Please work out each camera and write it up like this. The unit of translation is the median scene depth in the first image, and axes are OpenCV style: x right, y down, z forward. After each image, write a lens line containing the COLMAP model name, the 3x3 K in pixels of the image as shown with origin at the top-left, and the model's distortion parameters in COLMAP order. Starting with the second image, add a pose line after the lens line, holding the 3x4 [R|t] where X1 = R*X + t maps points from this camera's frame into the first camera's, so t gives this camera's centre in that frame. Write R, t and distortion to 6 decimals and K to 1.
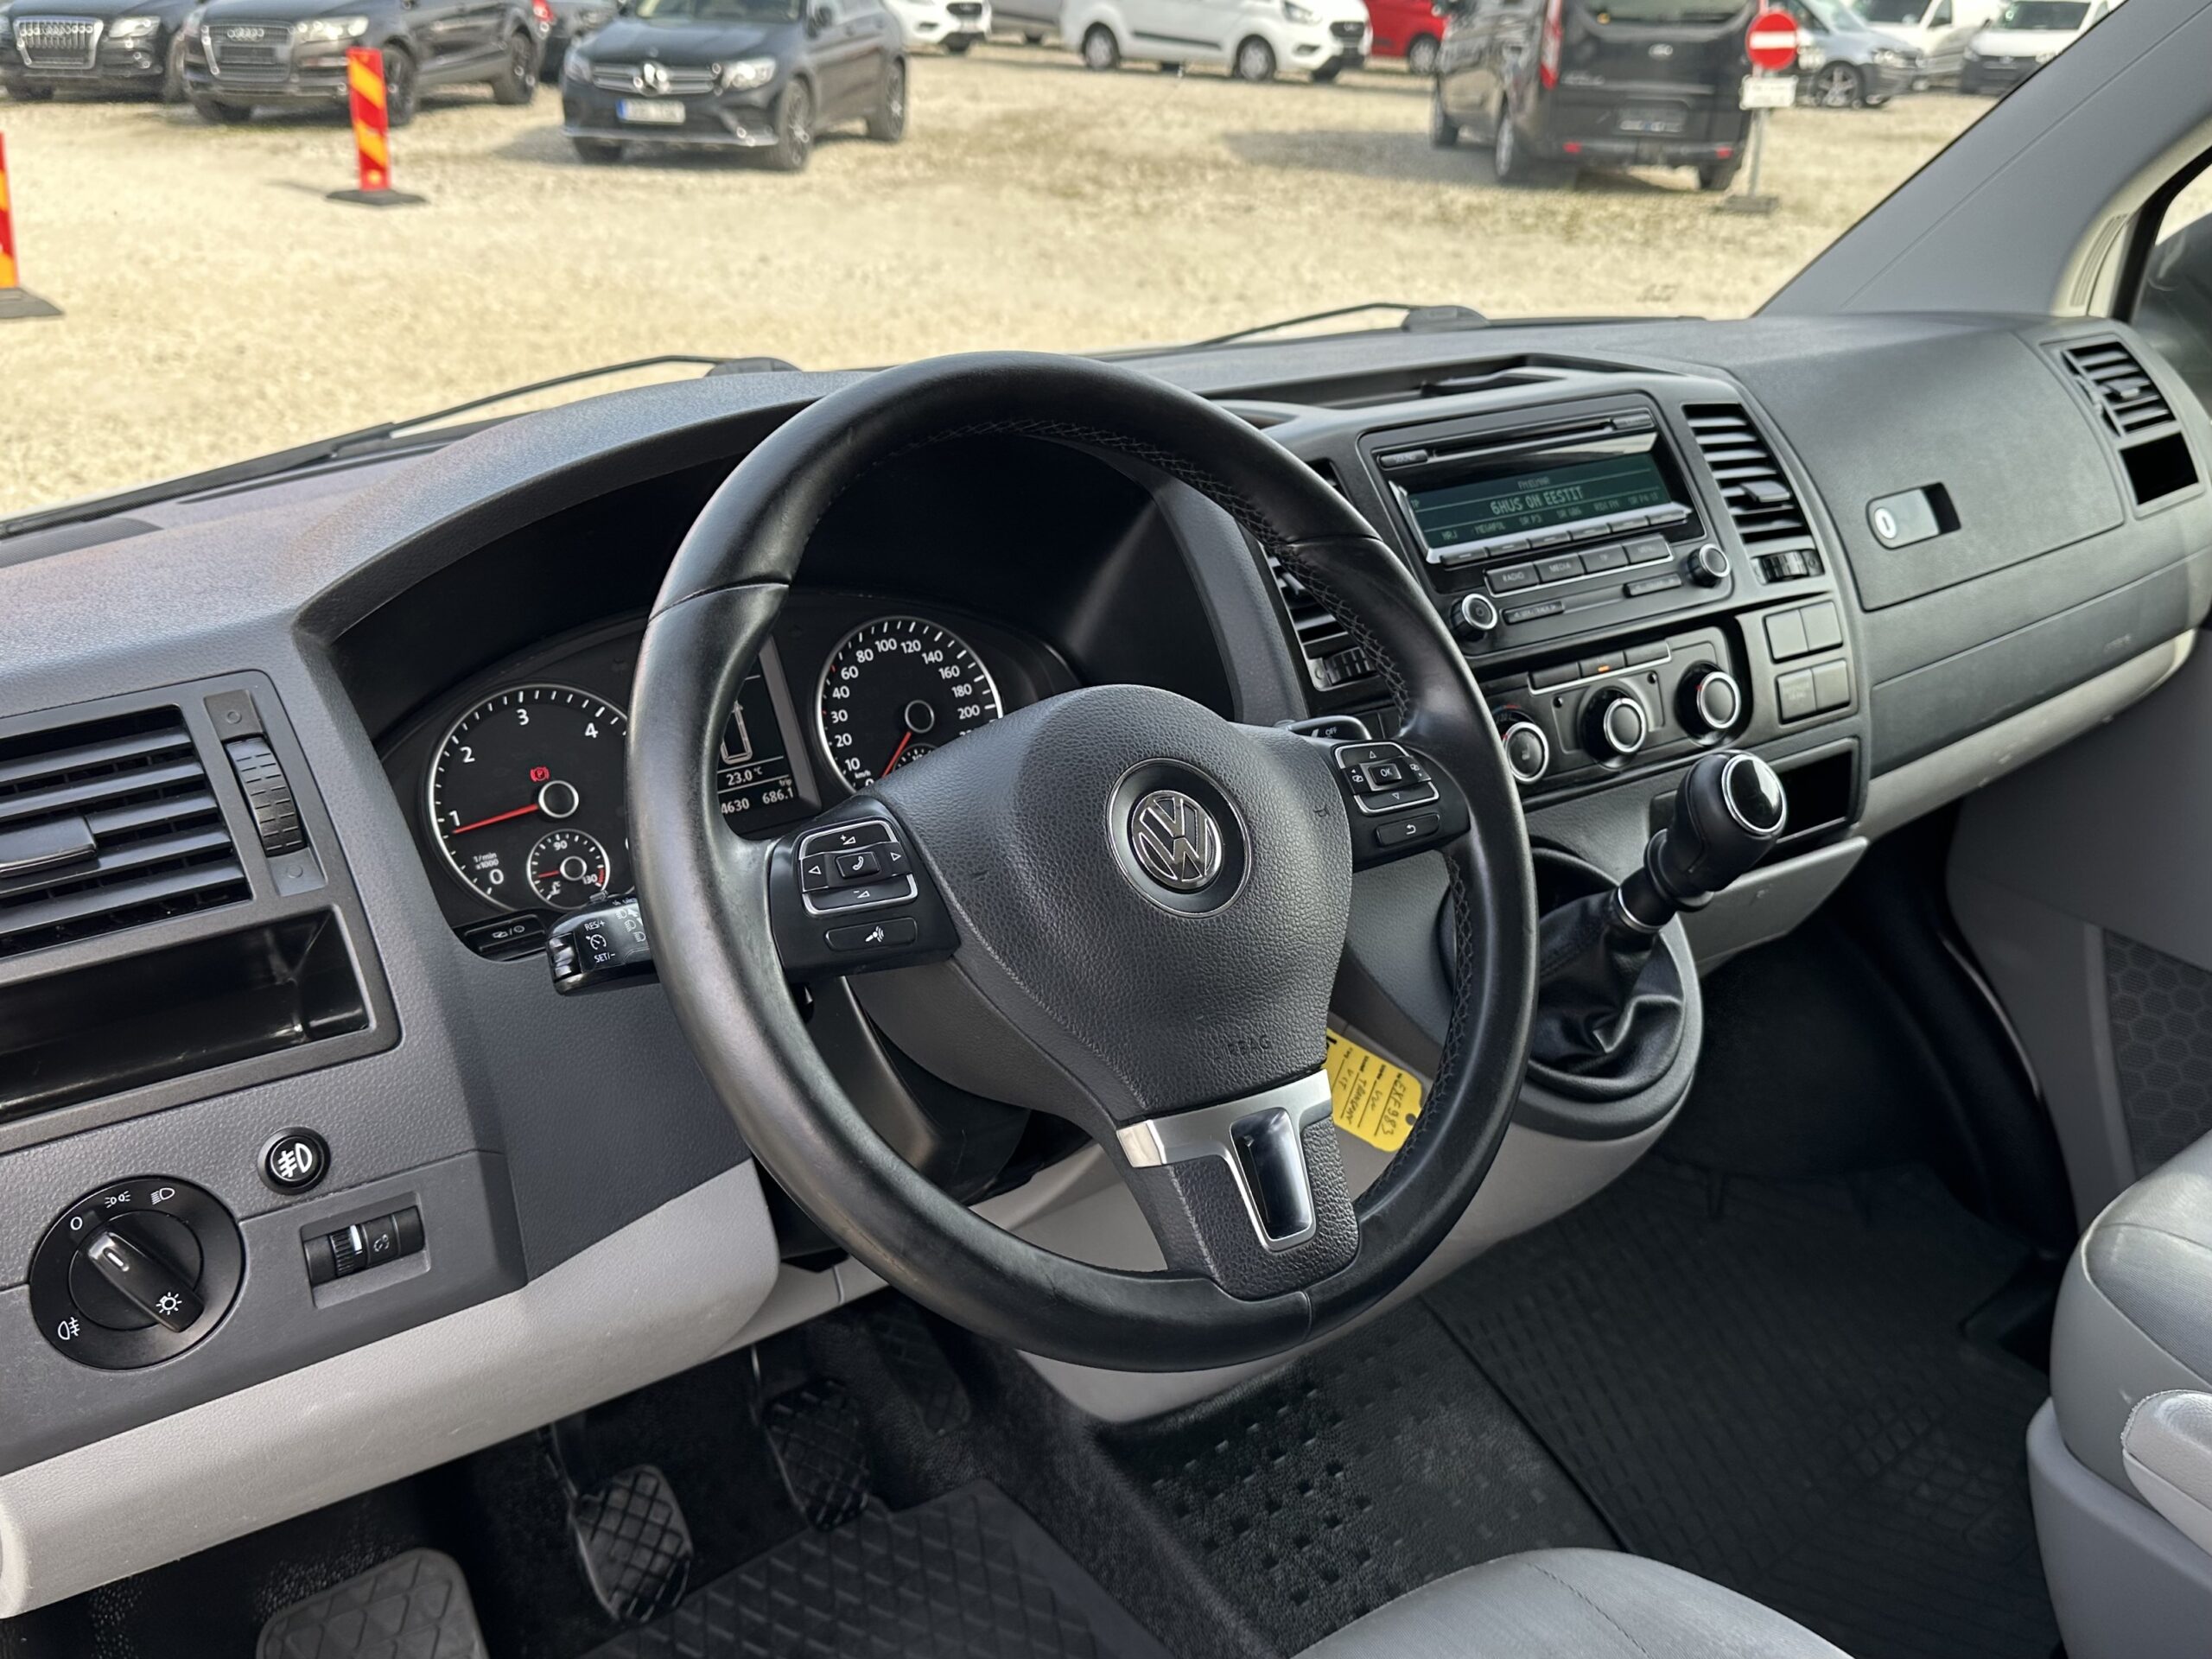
lens RADIAL K [[2189.6, 0, 1105.5], [0, 2189.6, 762.8], [0, 0, 1]] dist [0.000936, 0.002884]
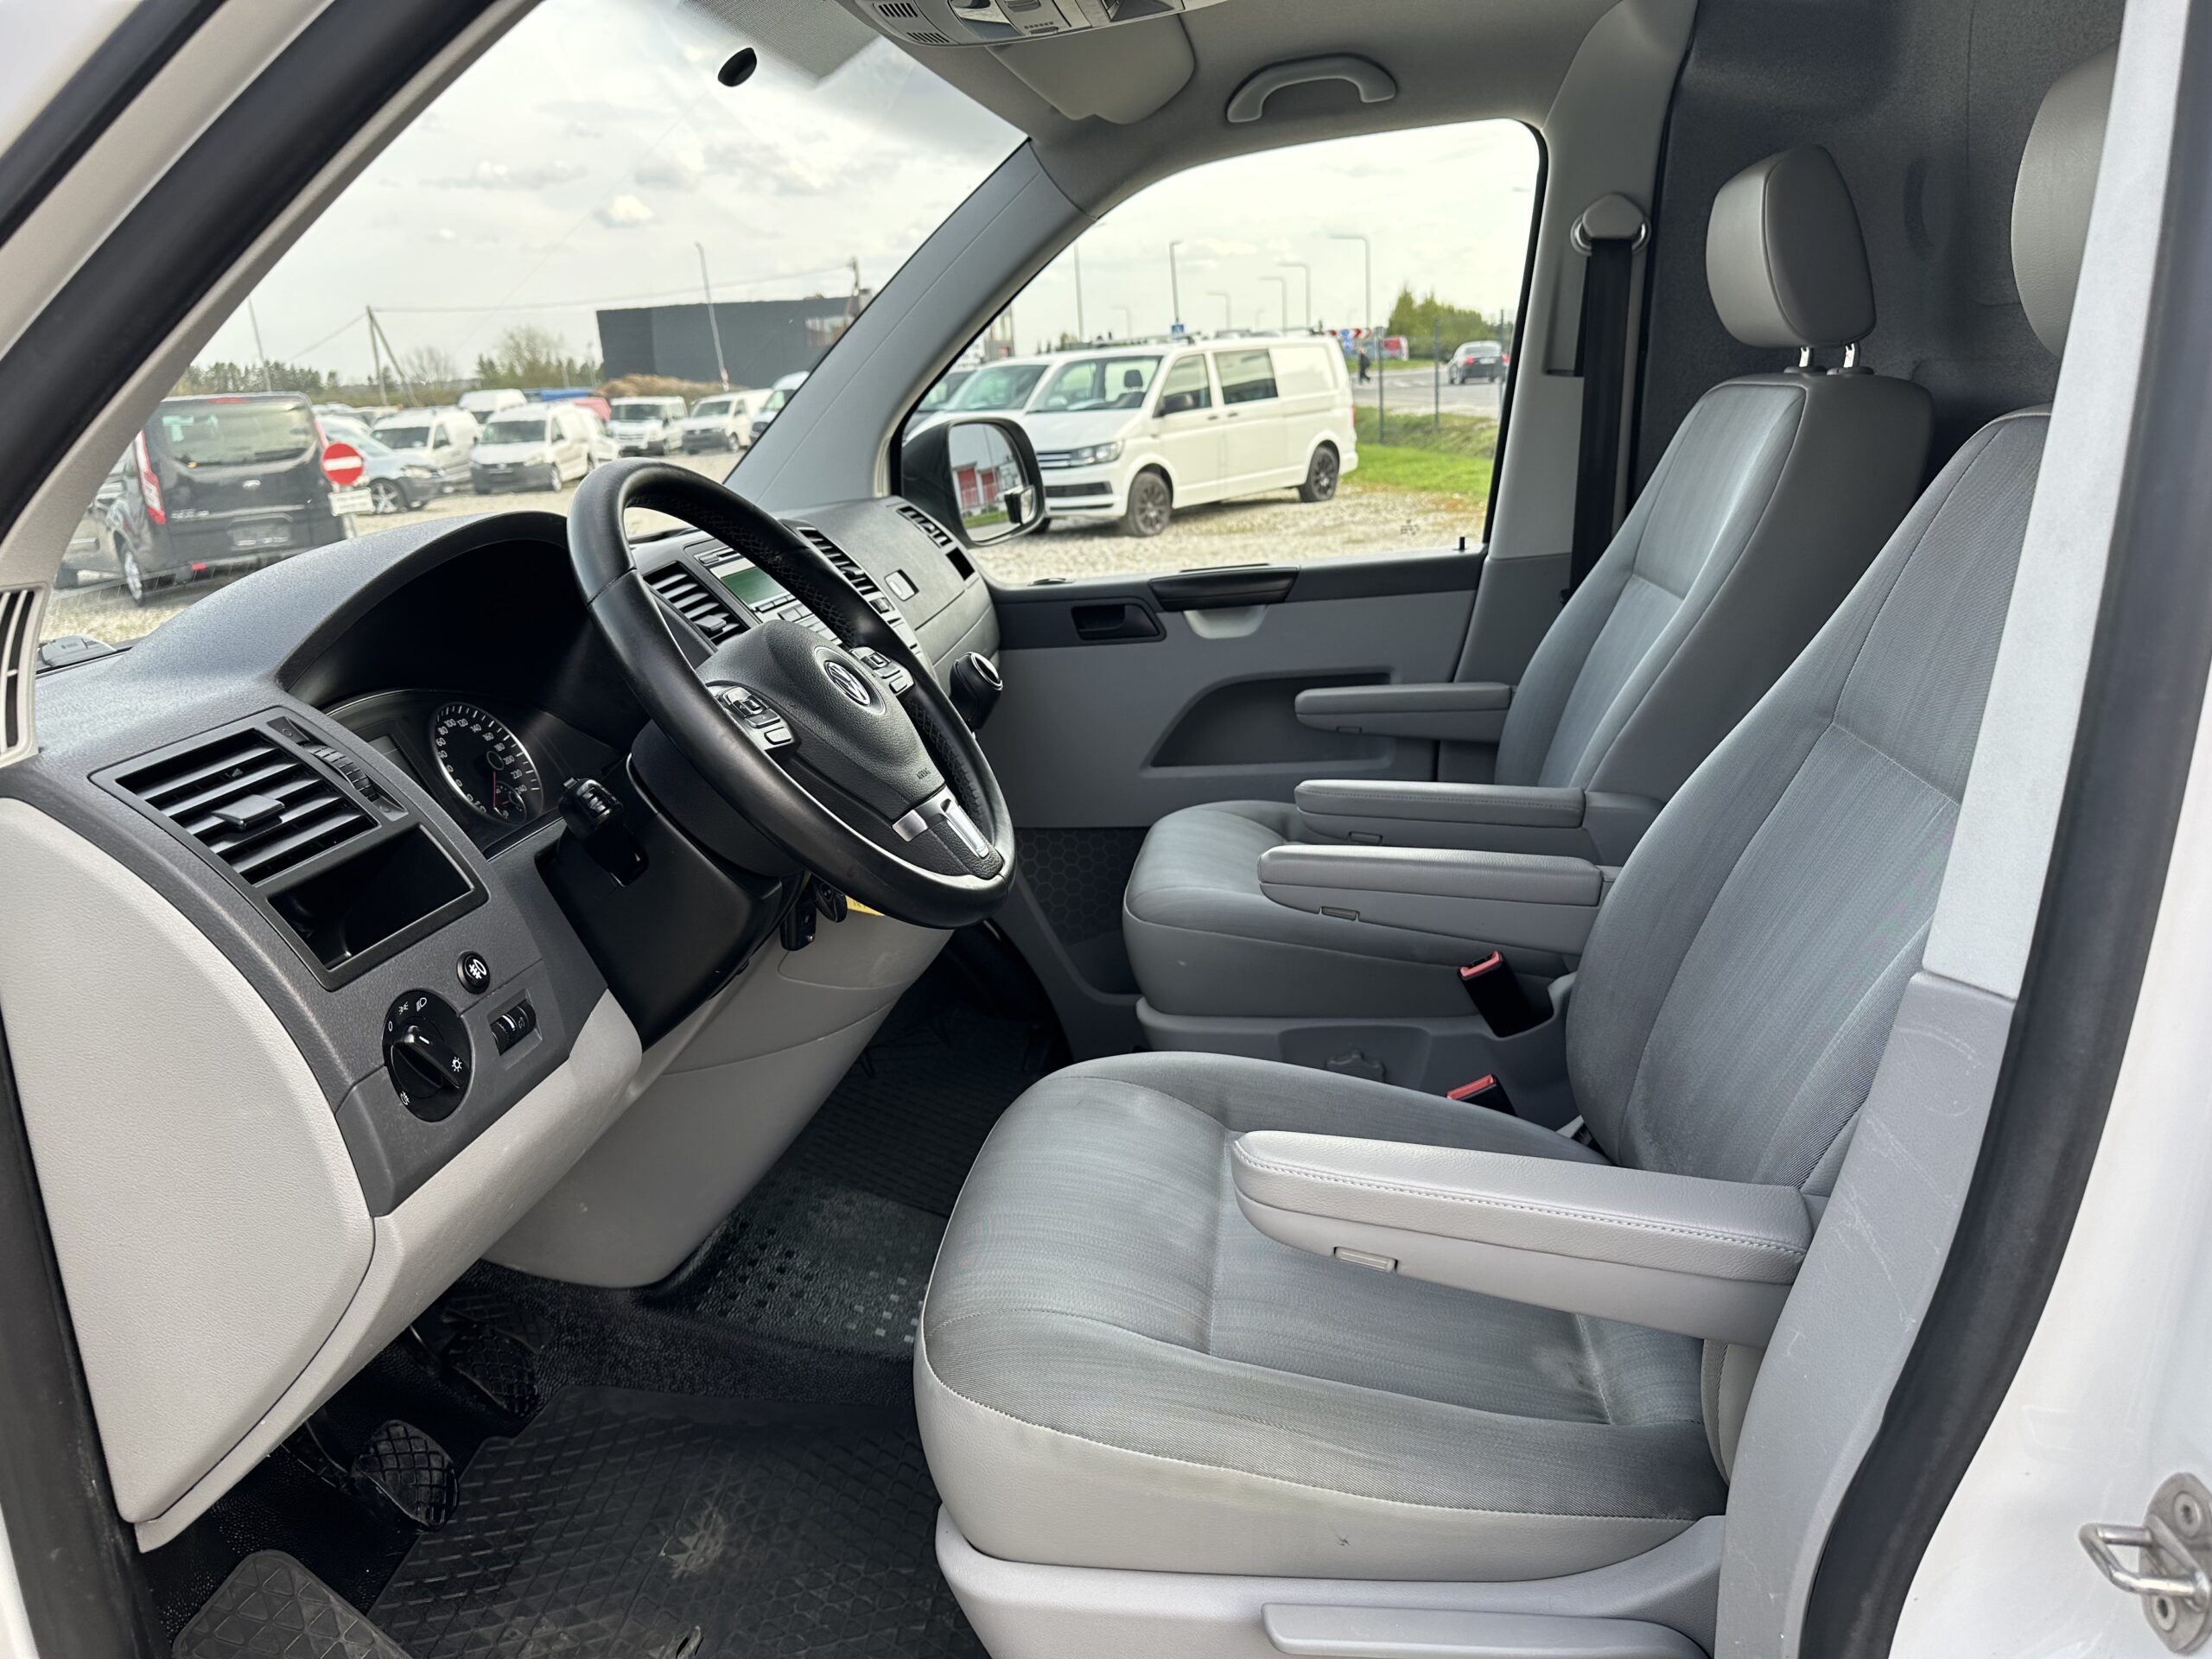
lens RADIAL K [[2189.6, 0, 1105.5], [0, 2189.6, 762.8], [0, 0, 1]] dist [0.000936, 0.002884]
pose [[0.664864, -0.188256, 0.722852, -0.354597], [0.357877, 0.929703, -0.087040, 0.103579], [-0.655652, 0.316562, 0.685499, -0.116364]]
